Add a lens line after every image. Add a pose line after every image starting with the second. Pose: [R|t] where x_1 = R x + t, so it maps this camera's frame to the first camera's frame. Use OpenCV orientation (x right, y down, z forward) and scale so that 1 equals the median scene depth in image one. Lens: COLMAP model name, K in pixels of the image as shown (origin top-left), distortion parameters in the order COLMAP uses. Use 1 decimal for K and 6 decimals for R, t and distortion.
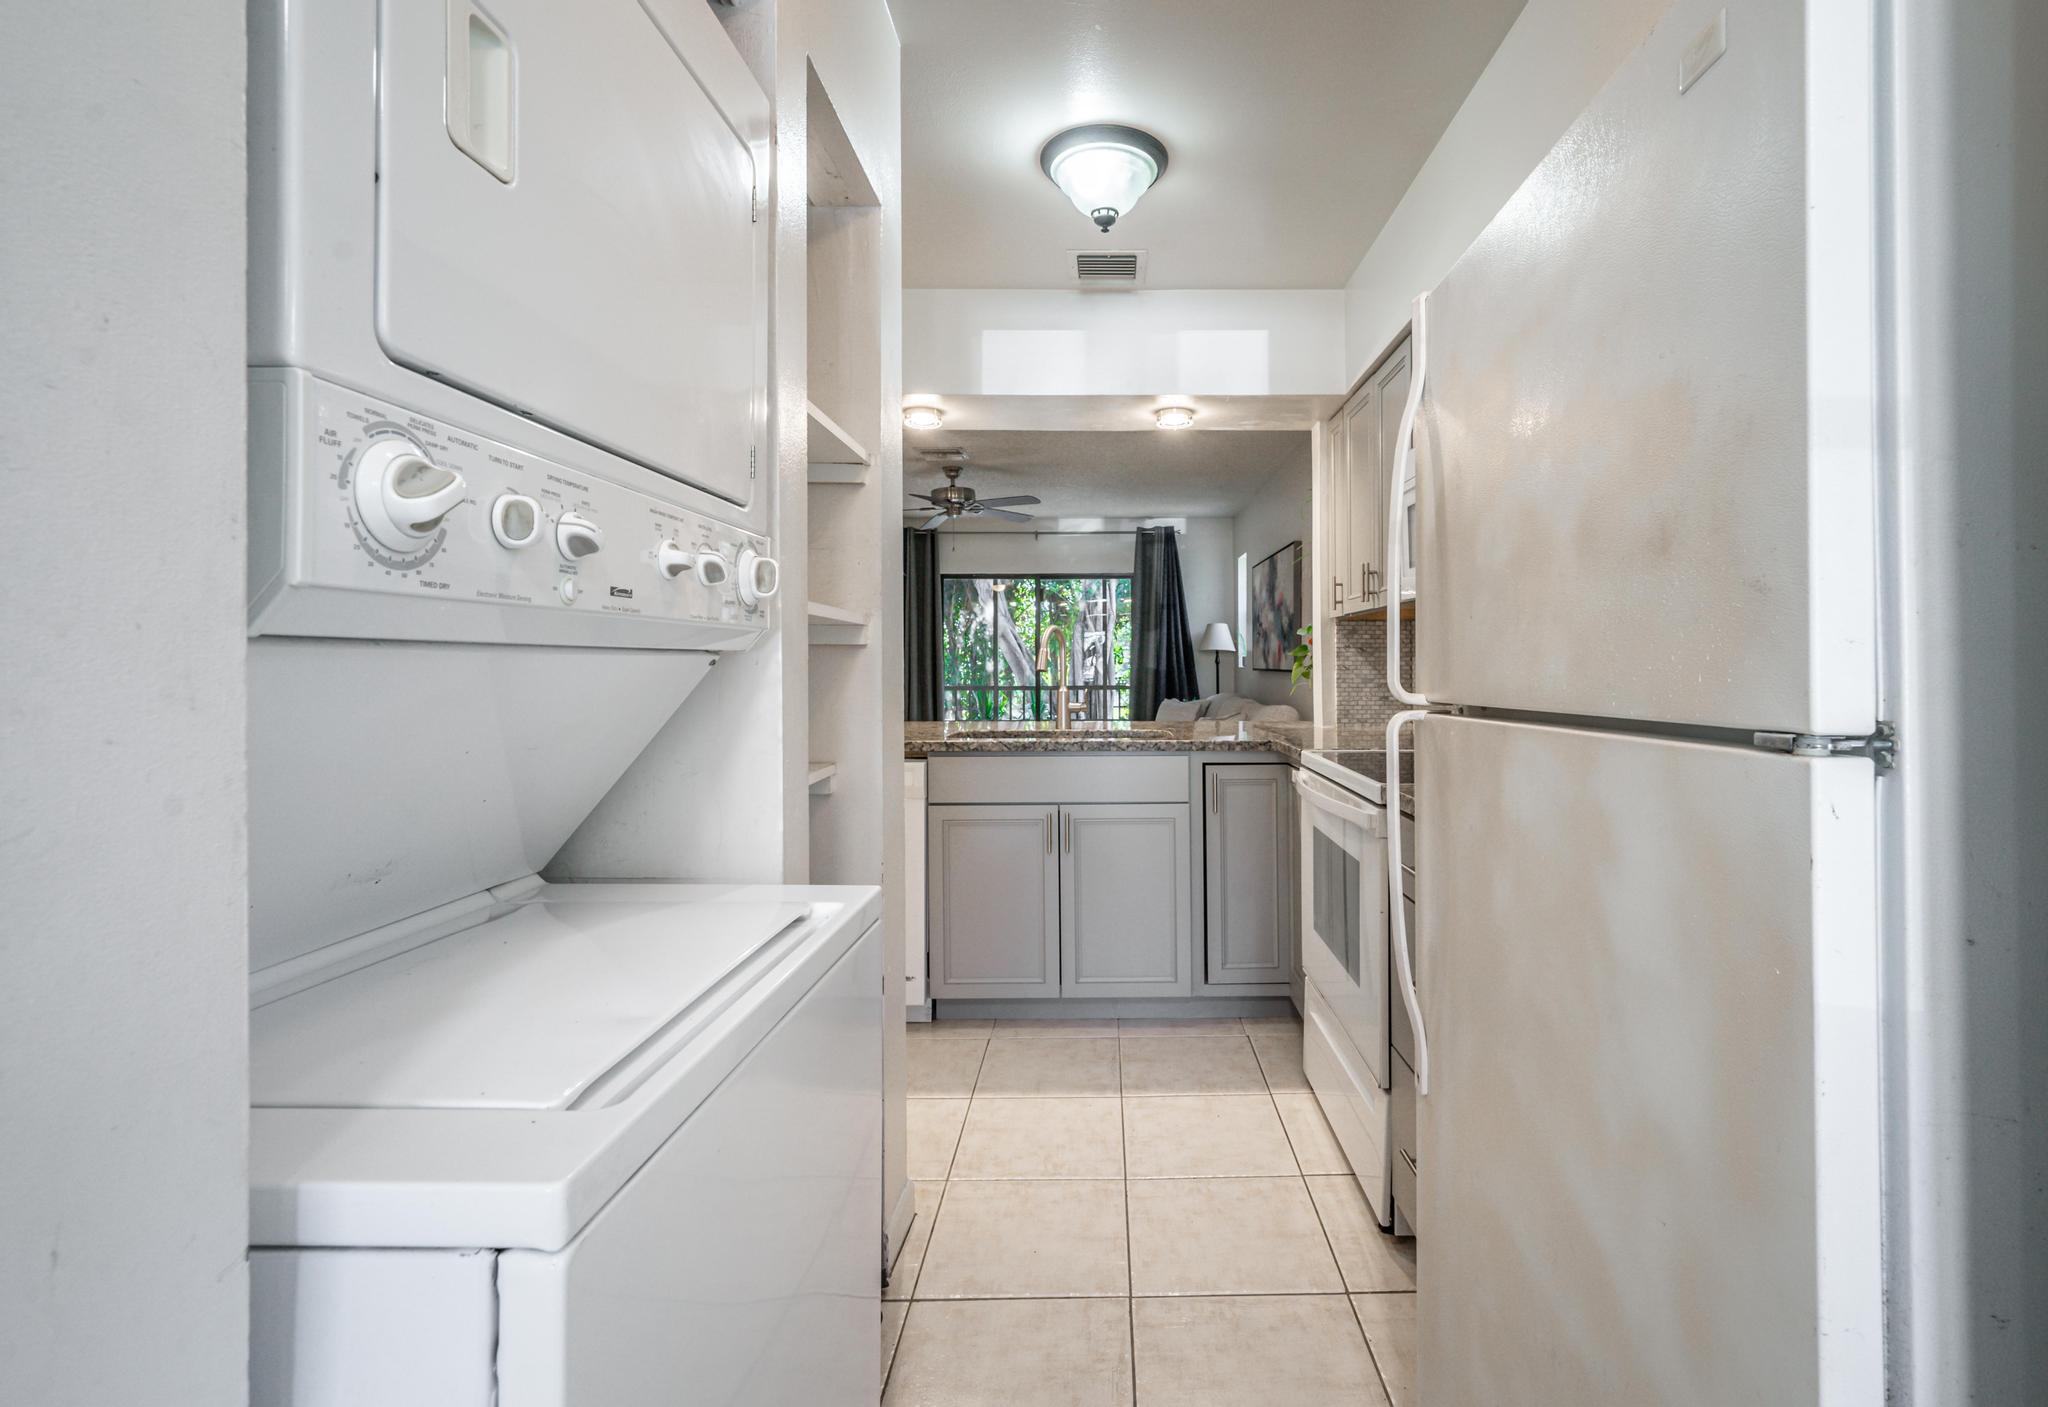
lens RADIAL K [[996.5, 0, 1163.5], [0, 996.5, 670.8], [0, 0, 1]] dist [-0.003519, -0.000237]
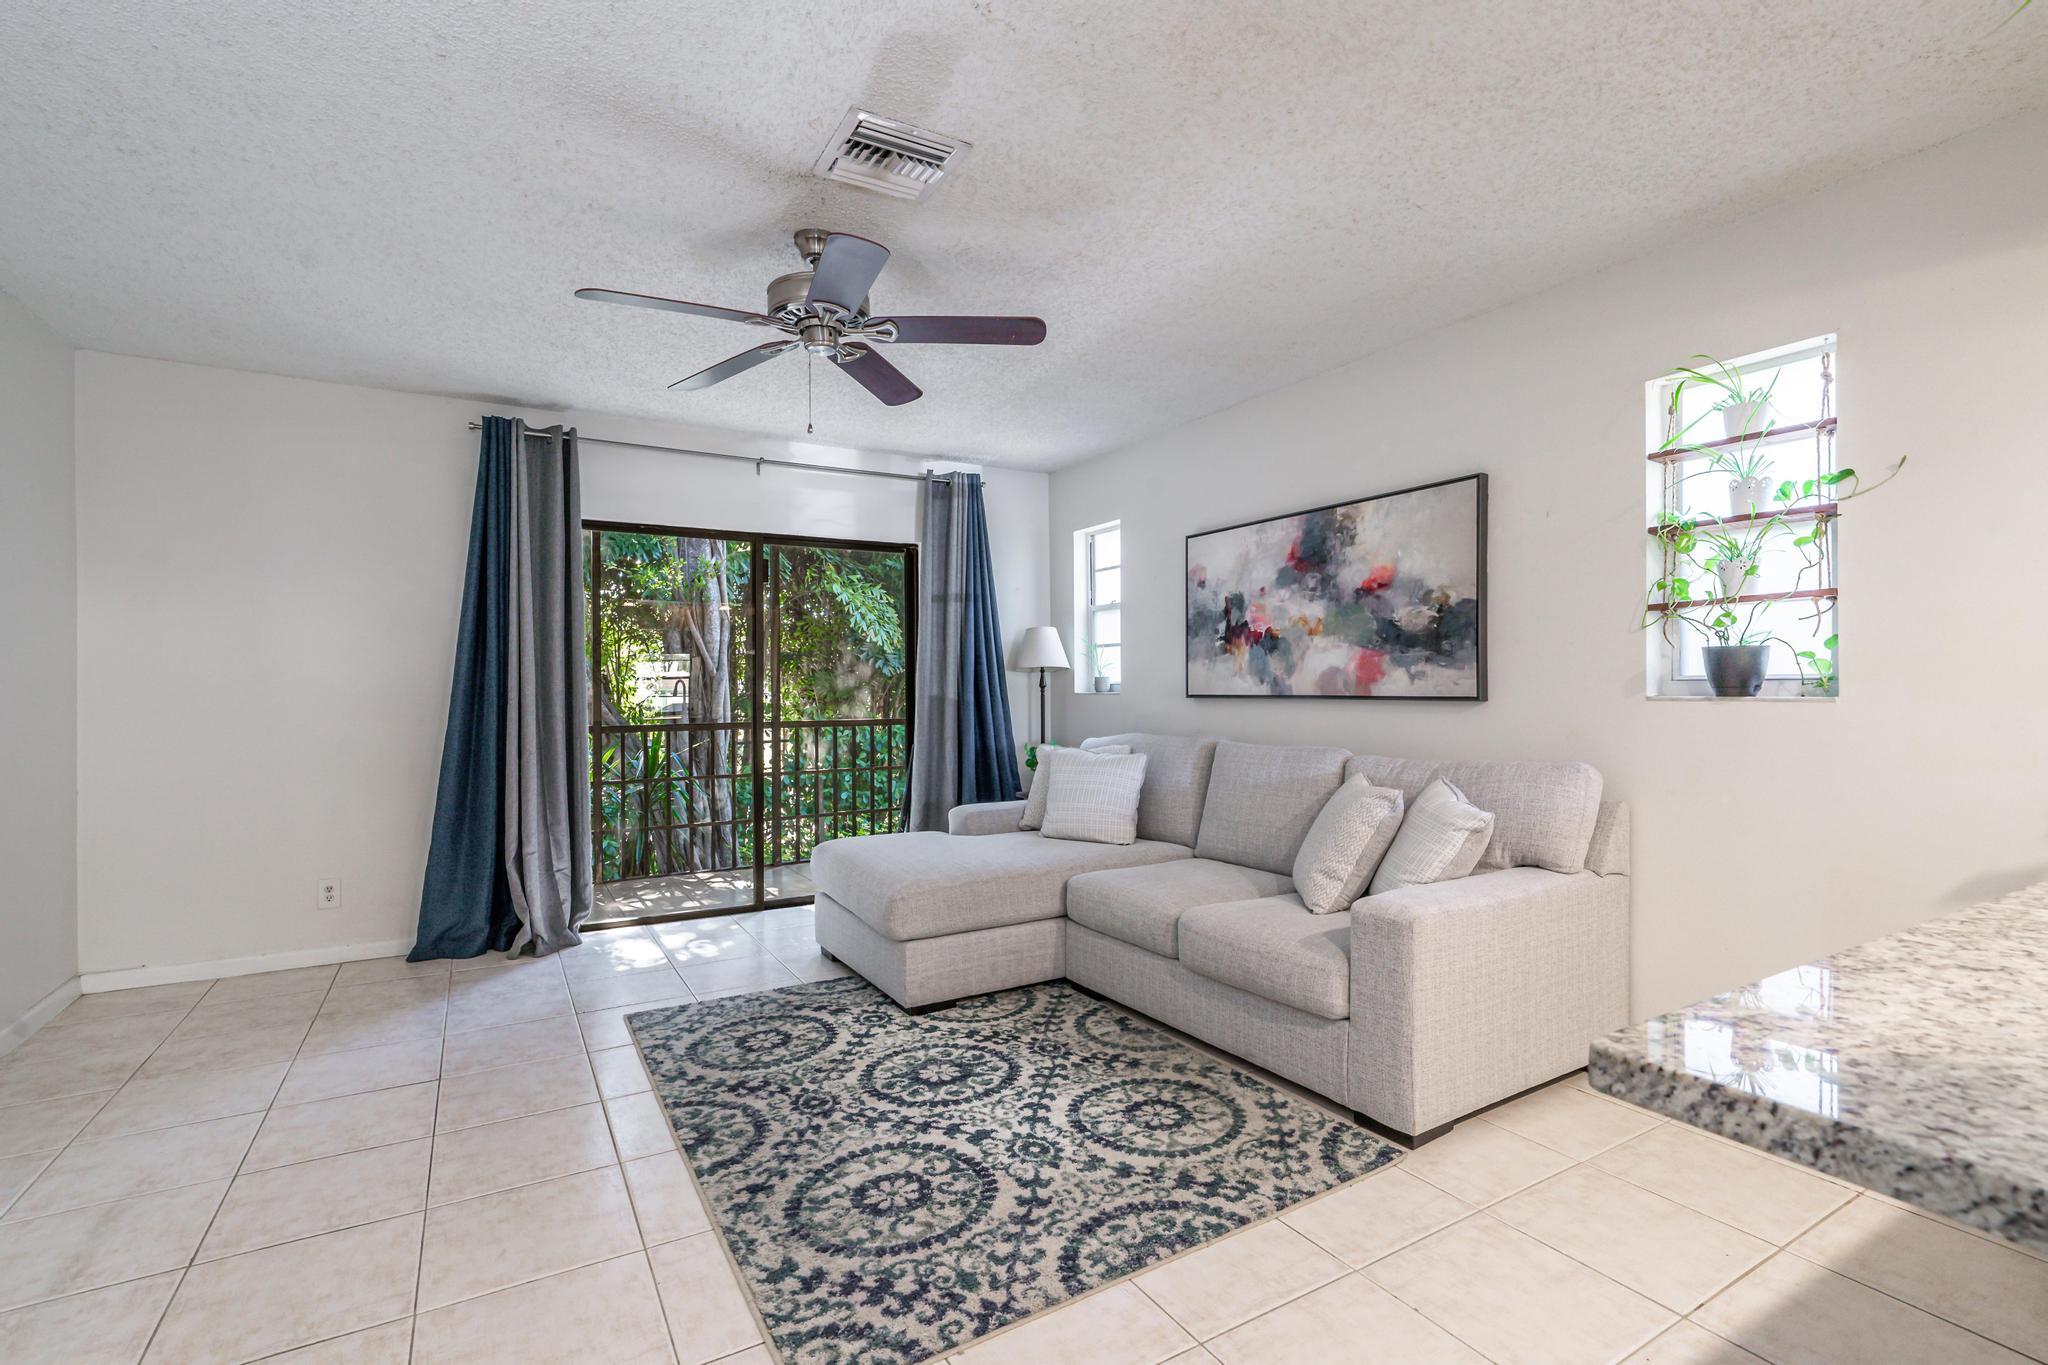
lens RADIAL K [[921.8, 0, 1018.9], [0, 921.8, 691.7], [0, 0, 1]] dist [-0.003428, 0.006387]
pose [[0.871360, -0.007672, 0.490585, -0.262473], [0.009312, 0.999956, -0.000901, -0.003625], [-0.490557, 0.005354, 0.871393, 0.473094]]
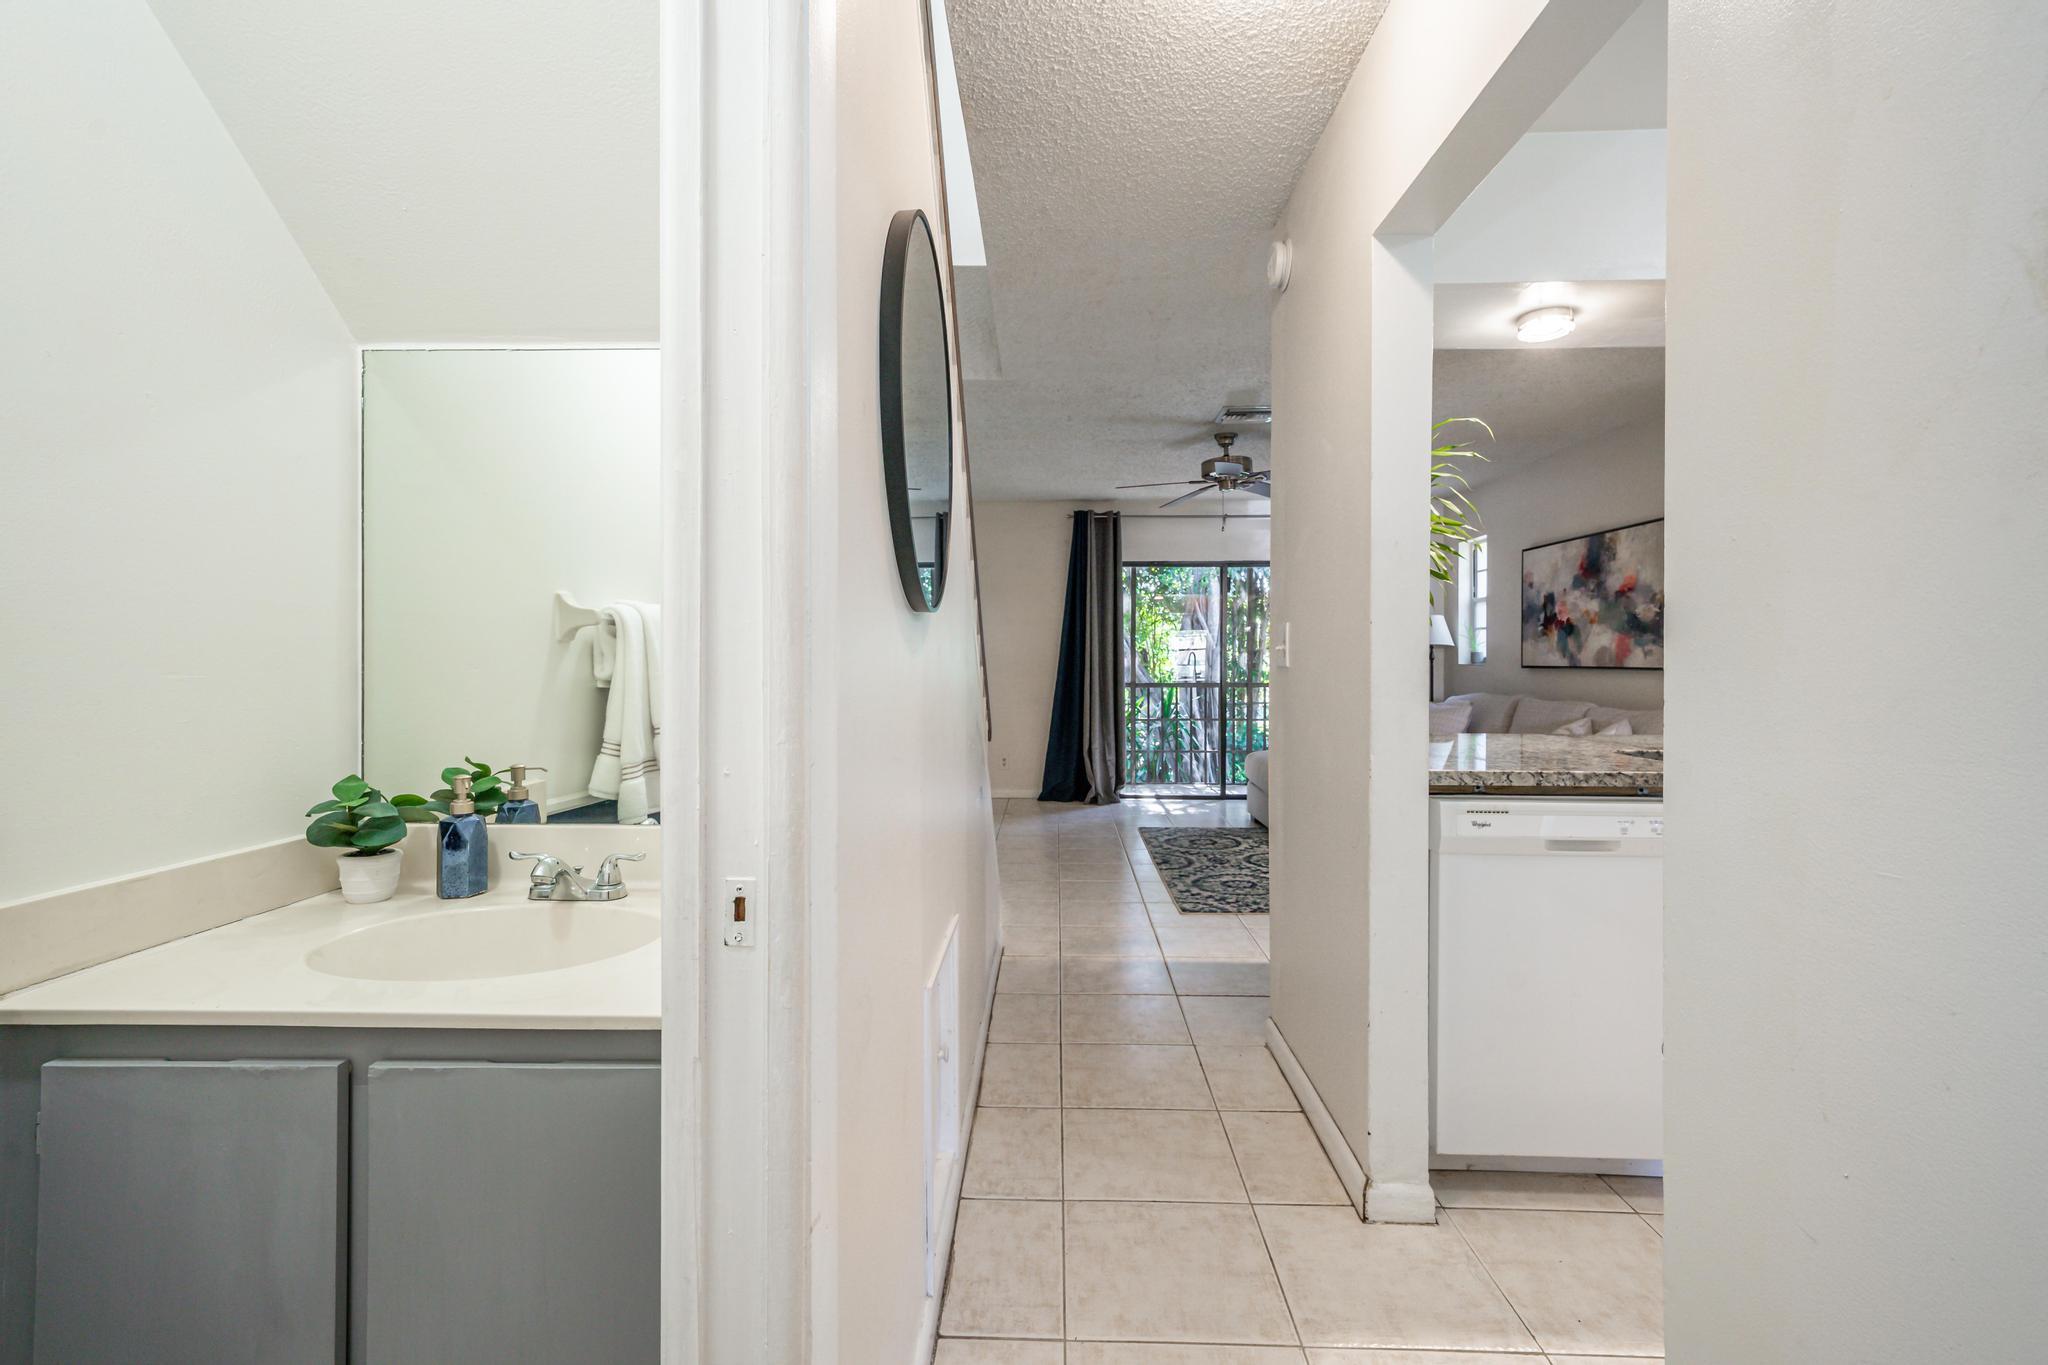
lens RADIAL K [[921.8, 0, 1010.8], [0, 921.8, 665.4], [0, 0, 1]] dist [-0.003428, 0.006387]
pose [[0.997994, 0.000868, -0.063307, -0.273867], [-0.000872, 1.000000, -0.000034, -0.001271], [0.063307, 0.000089, 0.997994, 0.145009]]
